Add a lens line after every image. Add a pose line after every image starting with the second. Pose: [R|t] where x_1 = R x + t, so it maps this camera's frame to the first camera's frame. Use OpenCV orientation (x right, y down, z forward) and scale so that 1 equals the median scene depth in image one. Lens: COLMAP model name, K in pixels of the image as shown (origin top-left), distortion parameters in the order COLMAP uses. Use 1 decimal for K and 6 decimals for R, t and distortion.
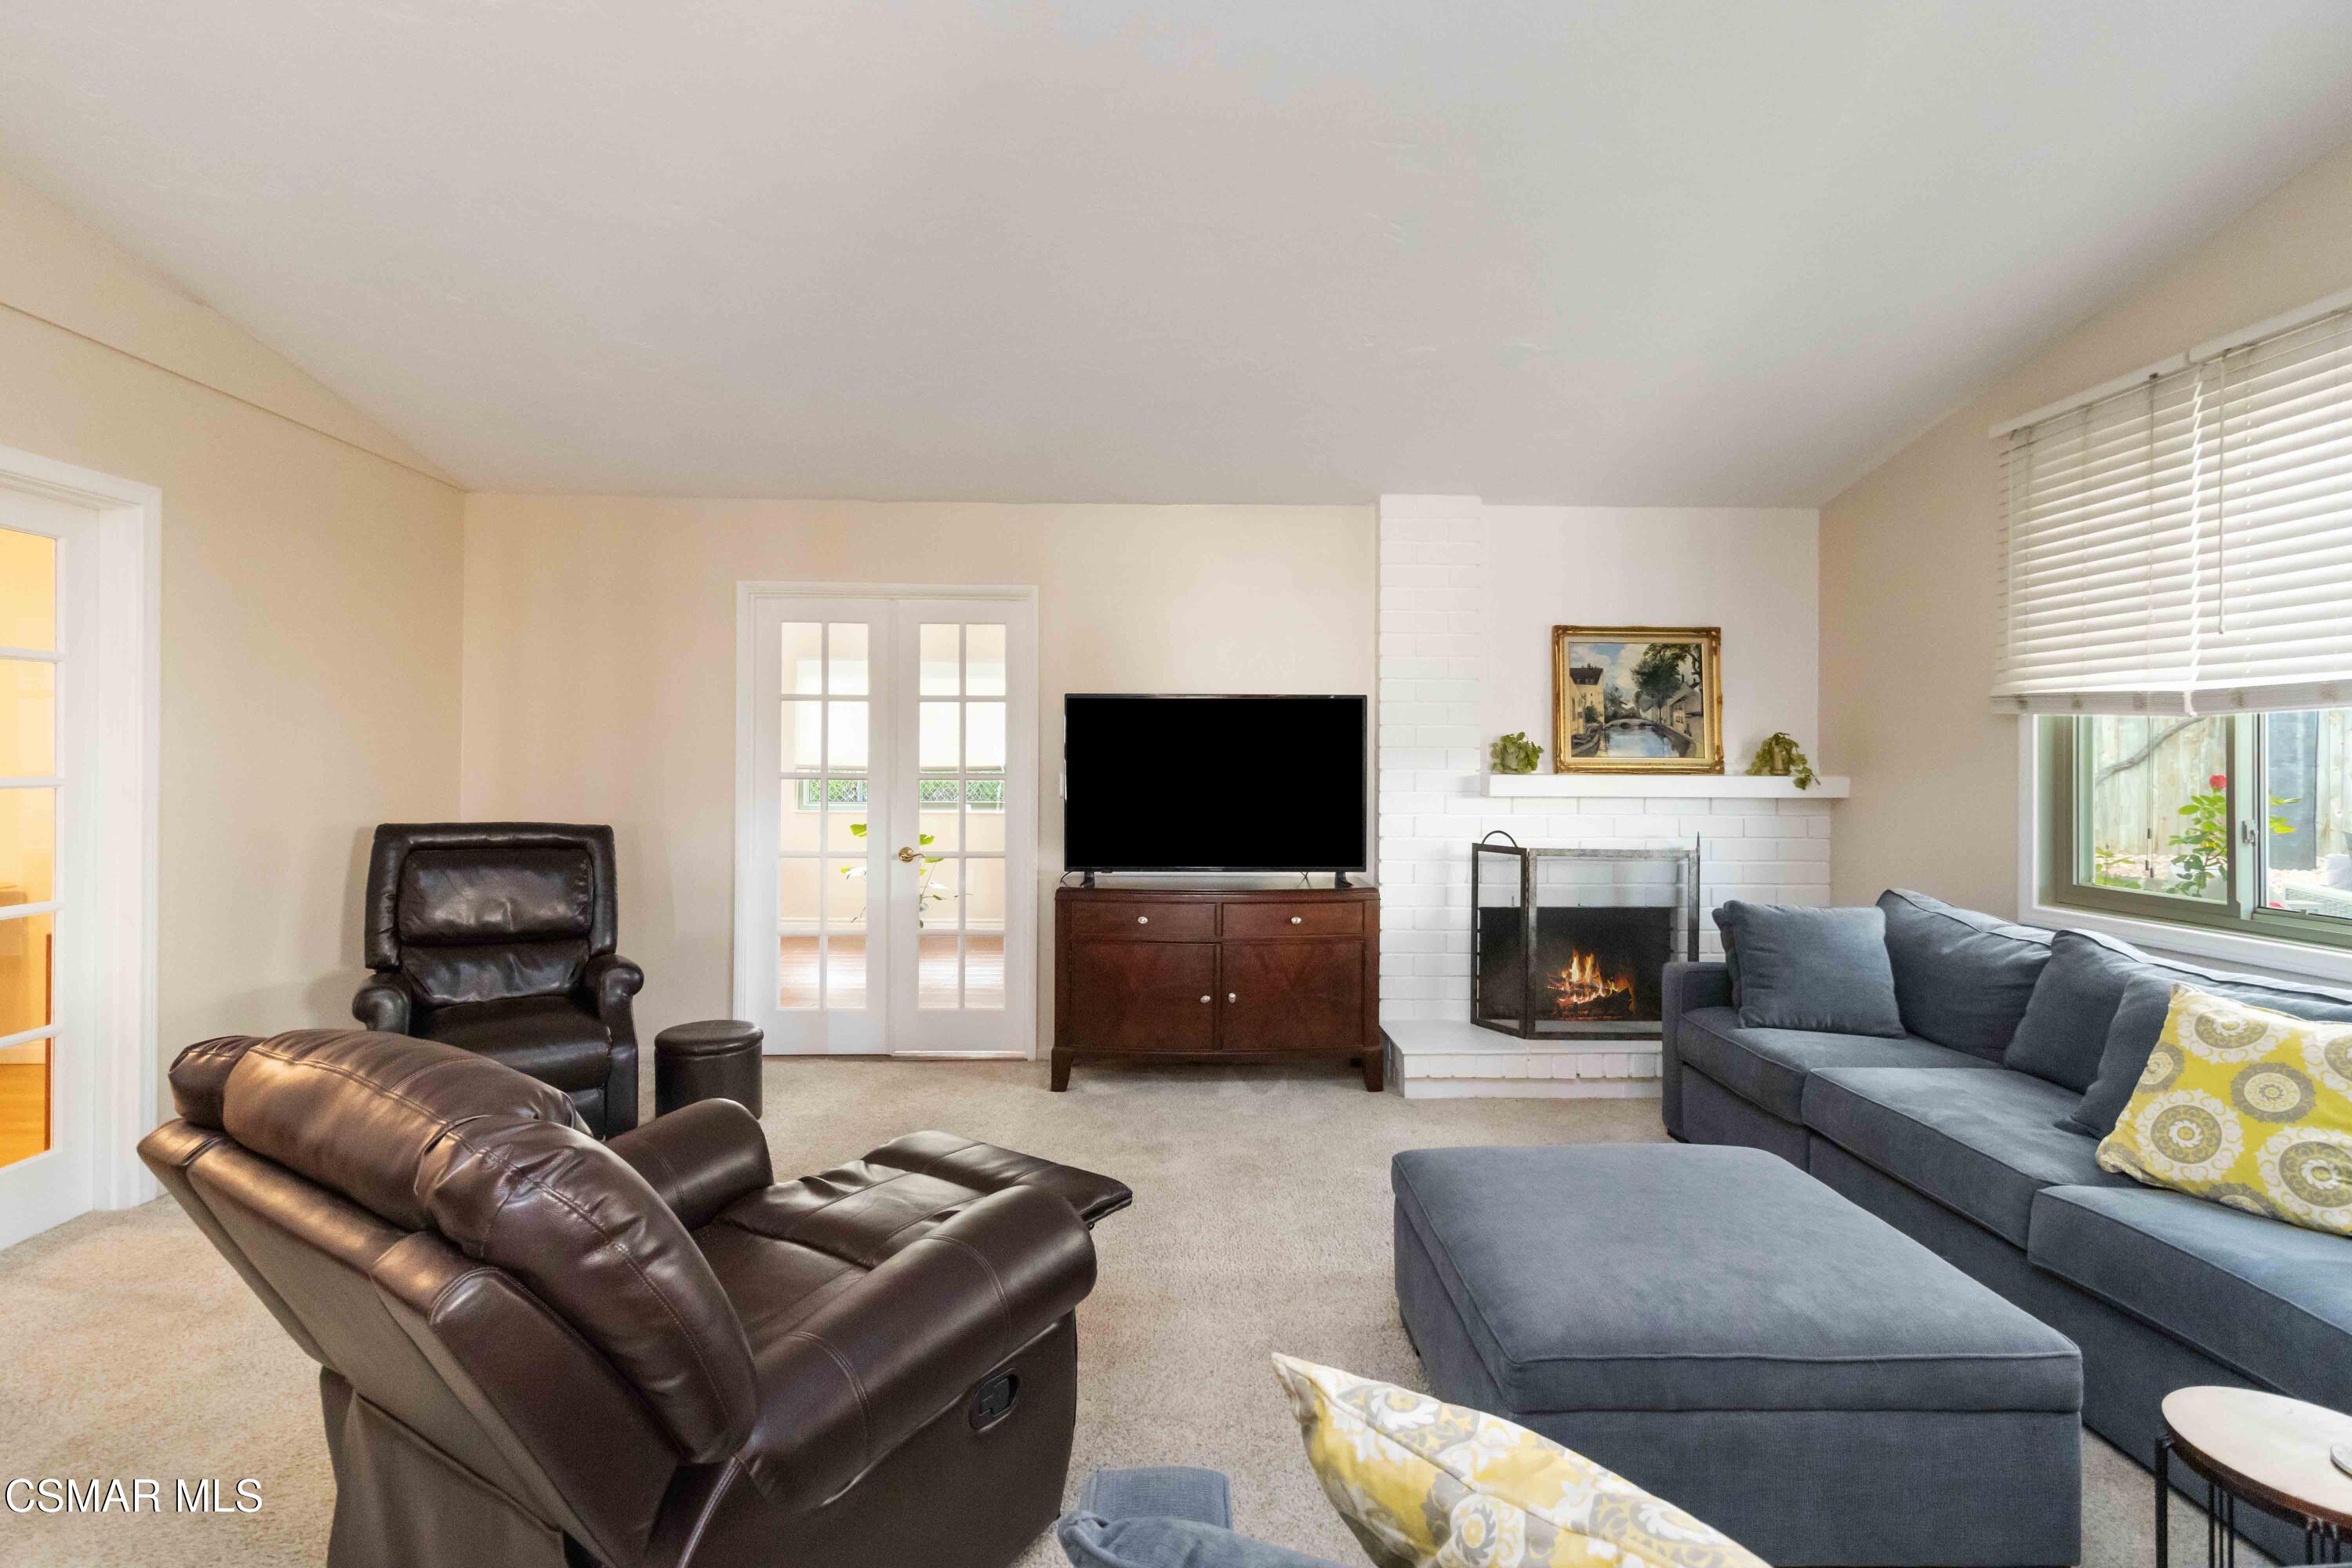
lens RADIAL K [[1117.5, 0, 1177.0], [0, 1117.5, 759.2], [0, 0, 1]] dist [-0.001386, 0.000603]
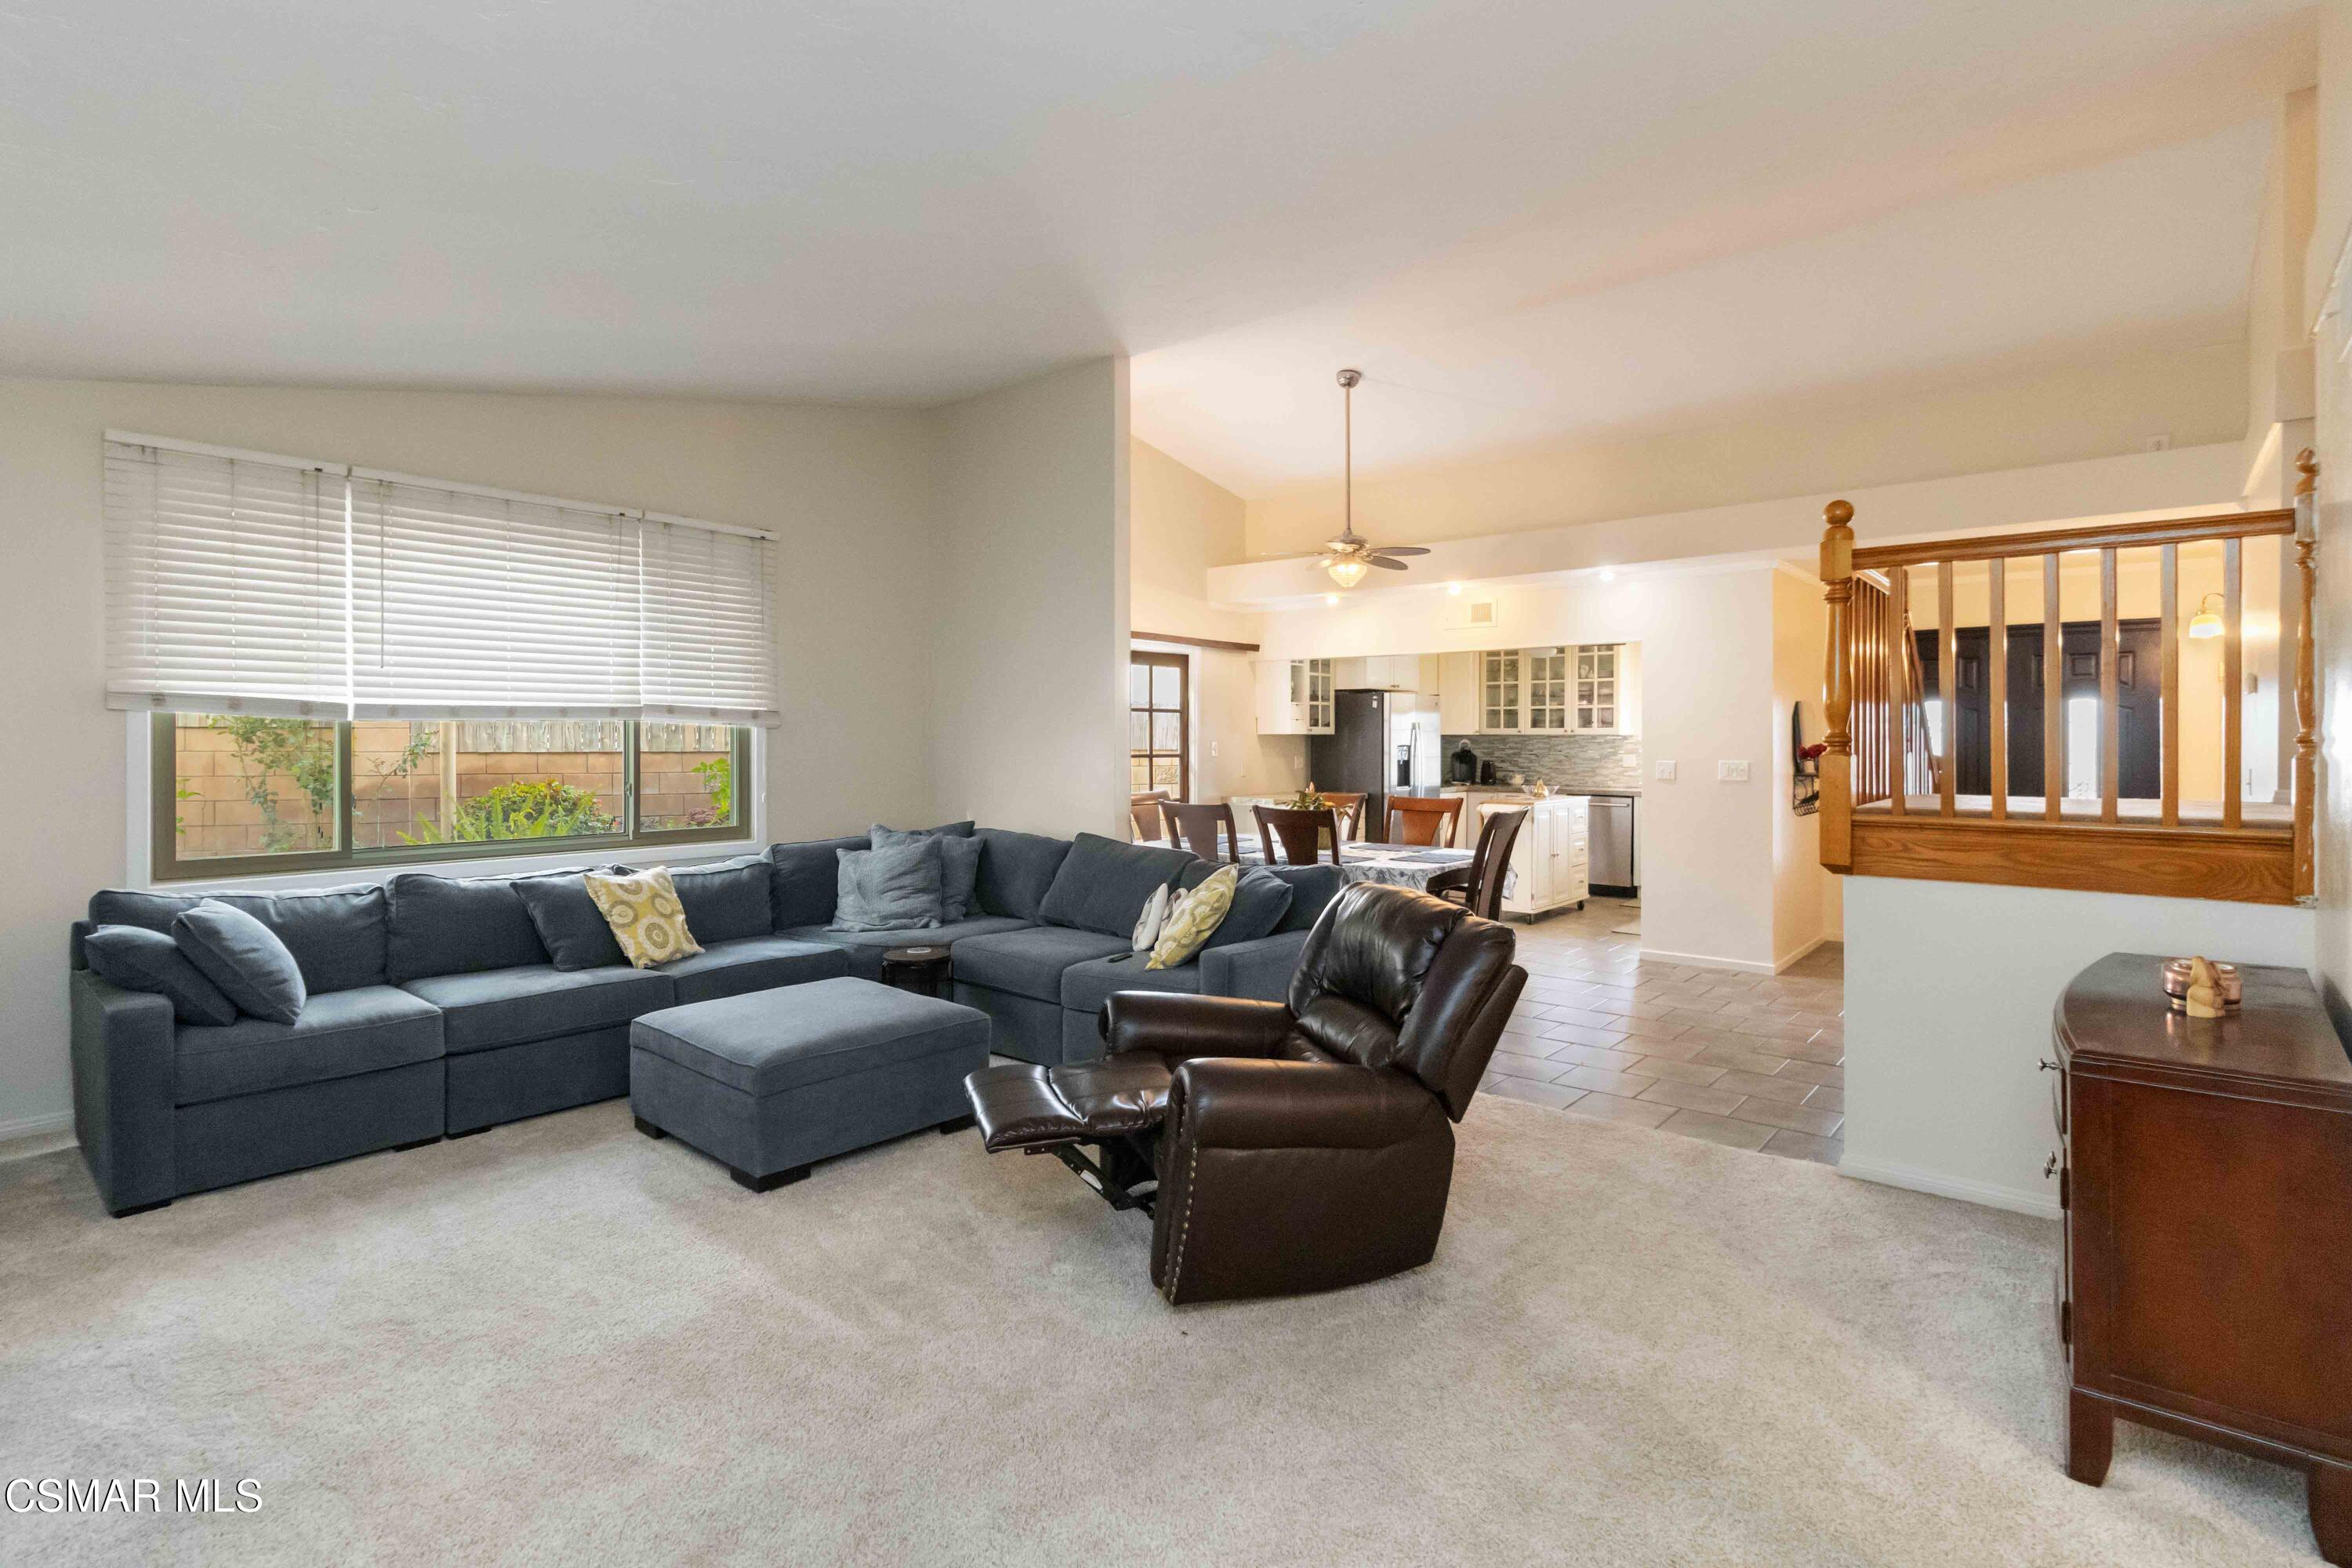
lens RADIAL K [[1117.5, 0, 1177.0], [0, 1117.5, 759.2], [0, 0, 1]] dist [-0.001386, 0.000603]
pose [[-0.730010, -0.020832, 0.683119, -0.559764], [-0.007839, 0.999725, 0.022110, -0.019503], [-0.683392, 0.010786, -0.729972, 0.867819]]
